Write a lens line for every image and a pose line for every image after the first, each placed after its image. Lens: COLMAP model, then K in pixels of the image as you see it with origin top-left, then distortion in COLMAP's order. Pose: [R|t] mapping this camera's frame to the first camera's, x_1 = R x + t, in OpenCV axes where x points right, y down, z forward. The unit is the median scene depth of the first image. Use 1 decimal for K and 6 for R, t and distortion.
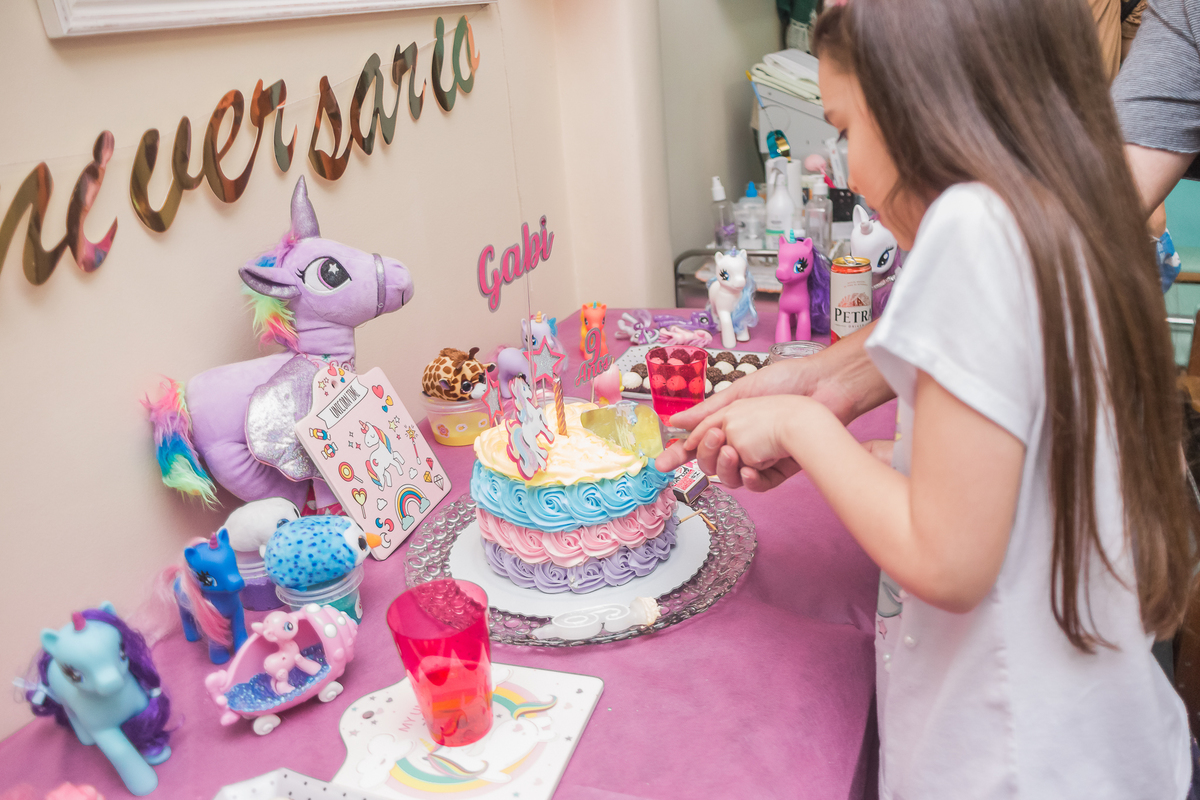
lens RADIAL K [[1011.8, 0, 626.4], [0, 1011.8, 441.8], [0, 0, 1]] dist [-0.074289, -0.001528]
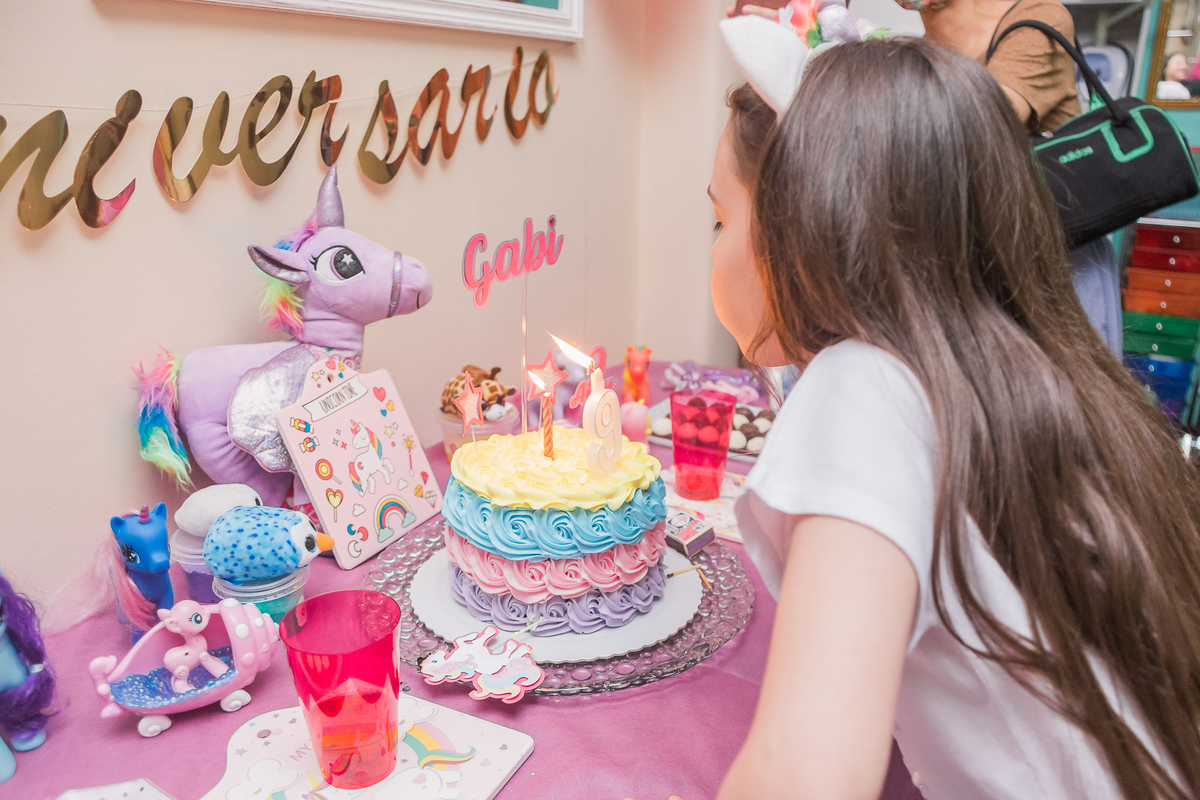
lens RADIAL K [[954.1, 0, 600.0], [0, 954.1, 400.0], [0, 0, 1]] dist [-0.064565, 0.012361]
pose [[0.984579, 0.118556, -0.128642, 0.080630], [-0.132977, 0.984997, -0.109992, 0.028906], [0.113672, 0.125403, 0.985572, 0.148640]]
